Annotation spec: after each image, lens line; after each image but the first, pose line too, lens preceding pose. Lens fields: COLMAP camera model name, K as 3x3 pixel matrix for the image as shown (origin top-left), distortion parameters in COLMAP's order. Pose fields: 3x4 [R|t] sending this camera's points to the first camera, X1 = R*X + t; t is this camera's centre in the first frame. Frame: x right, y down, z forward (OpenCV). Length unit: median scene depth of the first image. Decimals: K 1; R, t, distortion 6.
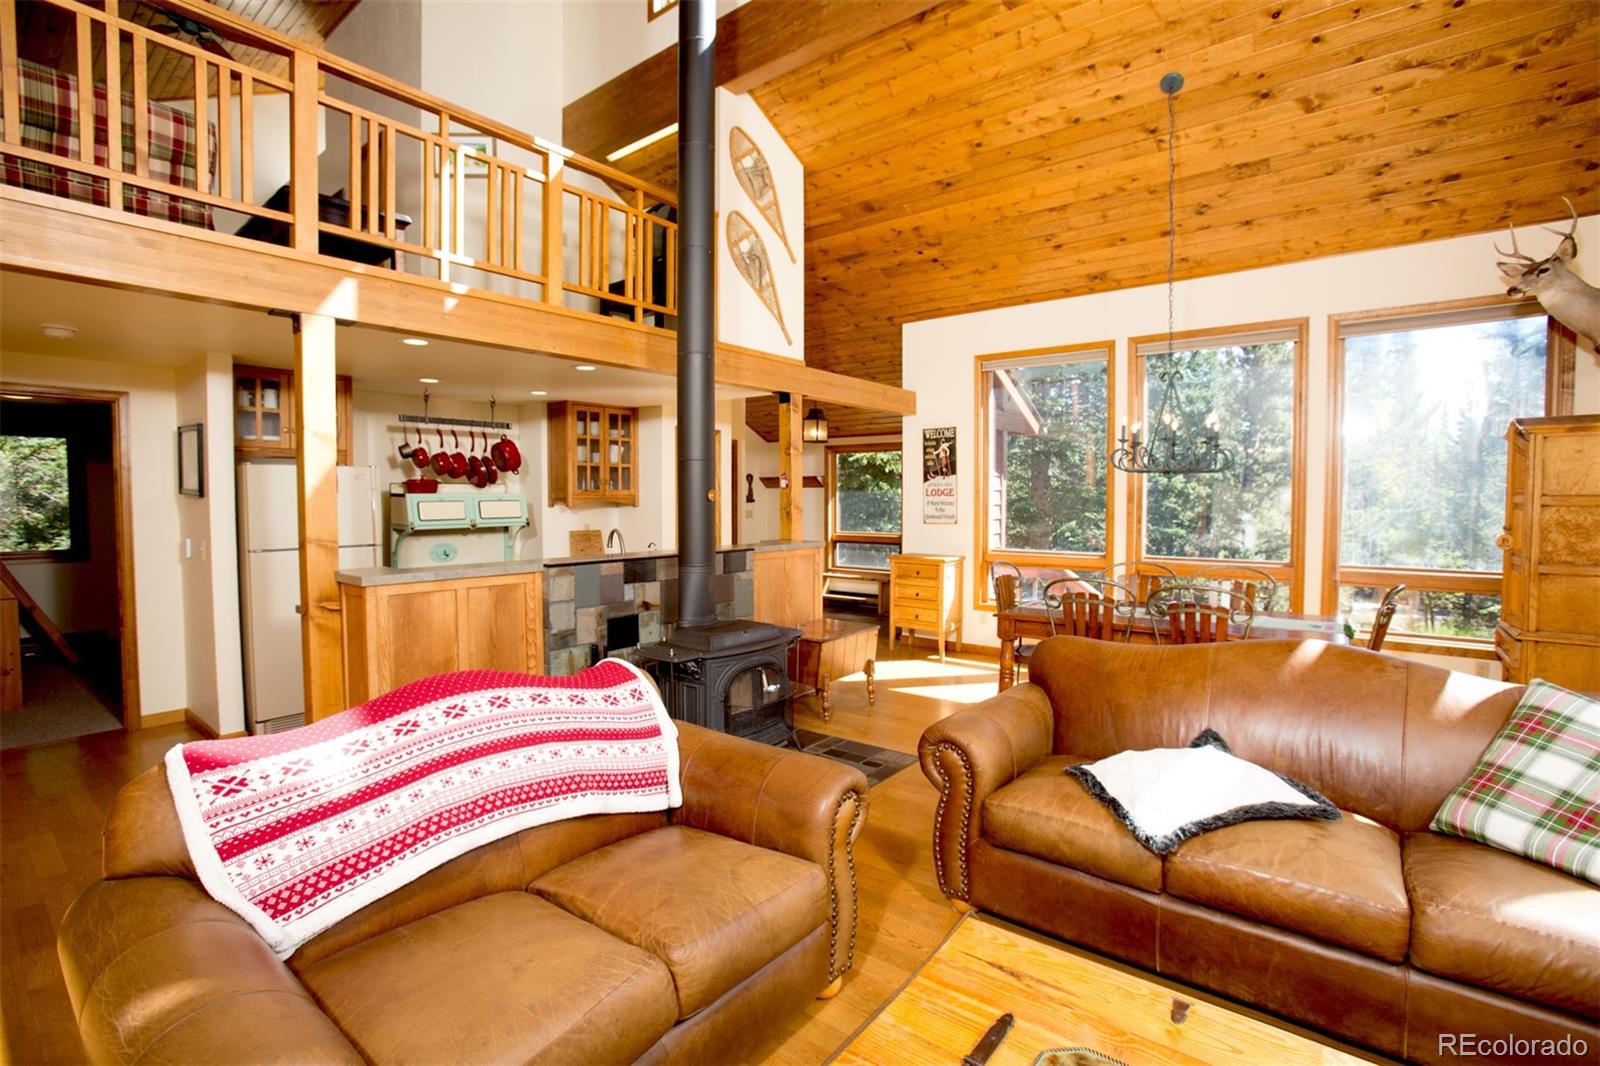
lens RADIAL K [[738.5, 0, 790.3], [0, 738.5, 526.1], [0, 0, 1]] dist [-0.069479, 0.032264]
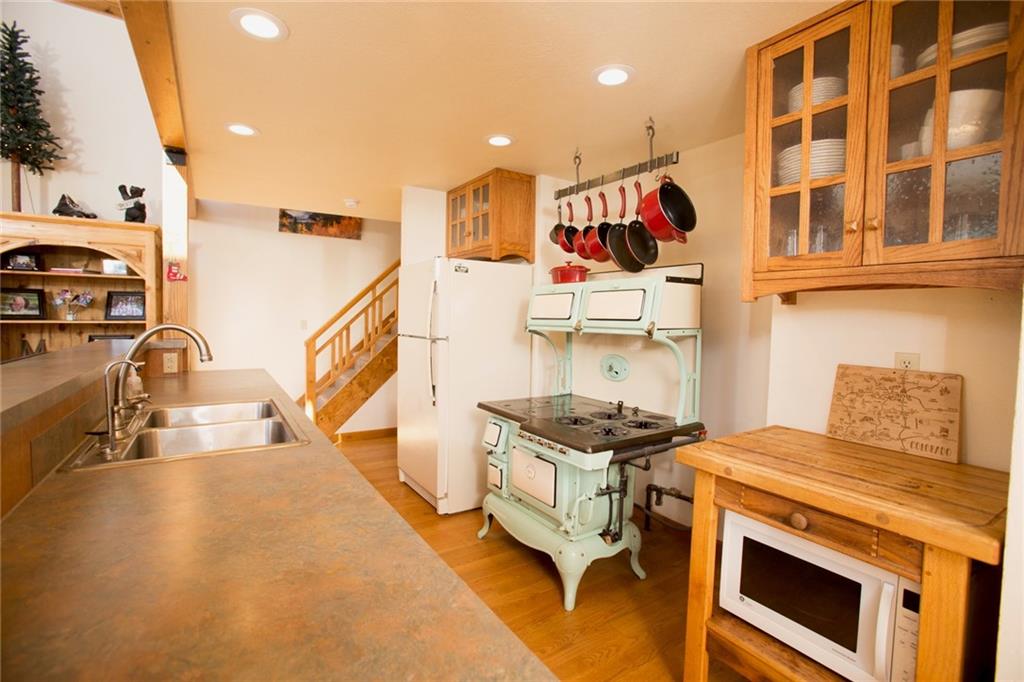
lens RADIAL K [[472.7, 0, 505.8], [0, 472.7, 336.6], [0, 0, 1]] dist [-0.069479, 0.032264]
pose [[-0.315320, 0.035968, -0.948304, -0.008153], [-0.057754, 0.996702, 0.057007, -0.015373], [0.947226, 0.072744, -0.312203, 1.058679]]
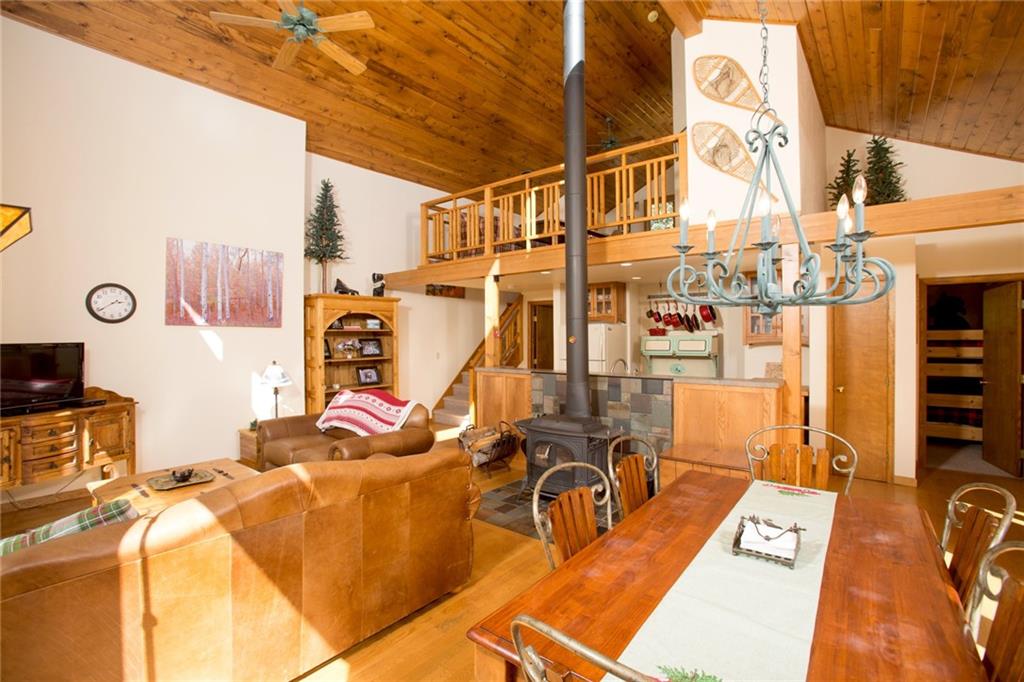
lens RADIAL K [[472.7, 0, 505.8], [0, 472.7, 336.6], [0, 0, 1]] dist [-0.069479, 0.032264]
pose [[-0.007153, 0.002338, -0.999972, 0.672785], [-0.035865, 0.999353, 0.002593, -0.031441], [0.999331, 0.035883, -0.007064, 0.596909]]
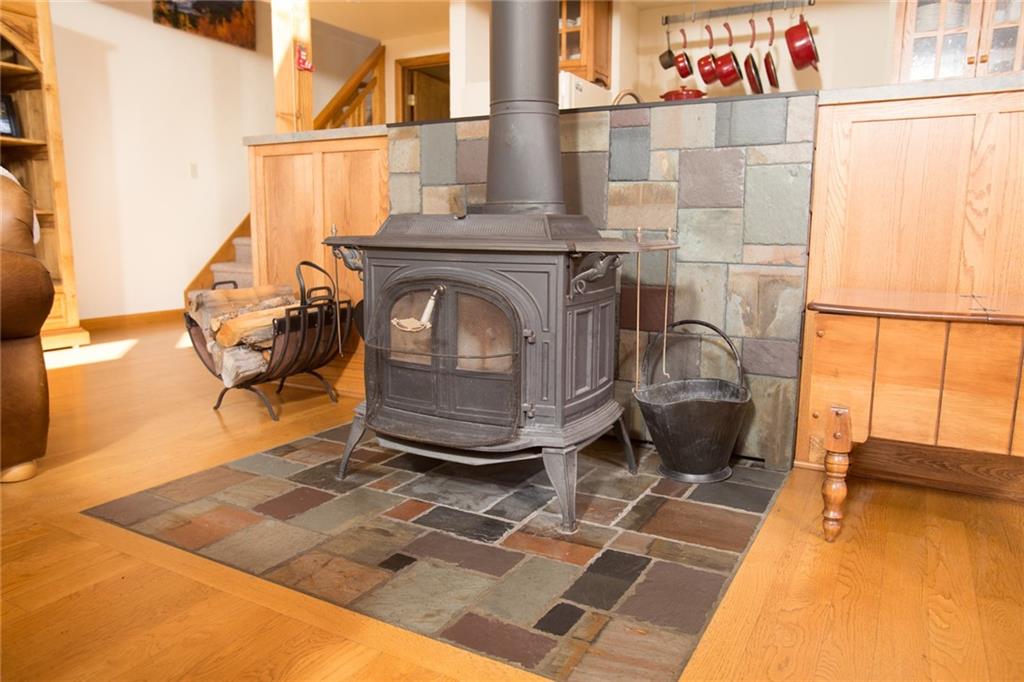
lens RADIAL K [[708.7, 0, 512.0], [0, 708.7, 341.0], [0, 0, 1]] dist [-0.008442, -0.001028]
pose [[0.176657, 0.154217, -0.972116, 0.286138], [-0.050090, 0.987778, 0.147599, 0.103740], [0.982997, 0.022618, 0.182223, 0.639233]]
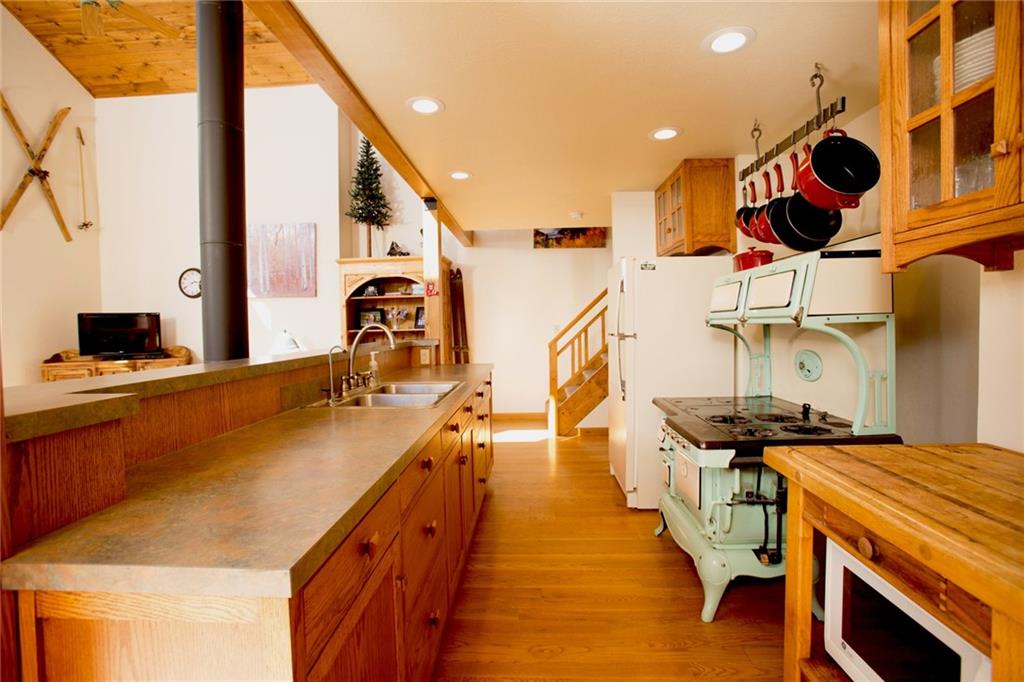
lens RADIAL K [[472.7, 0, 505.8], [0, 472.7, 336.6], [0, 0, 1]] dist [-0.069479, 0.032264]
pose [[-0.804135, 0.033150, -0.593521, -0.046479], [-0.005506, 0.997986, 0.063200, -0.011782], [0.594421, 0.054089, -0.802333, 1.166714]]
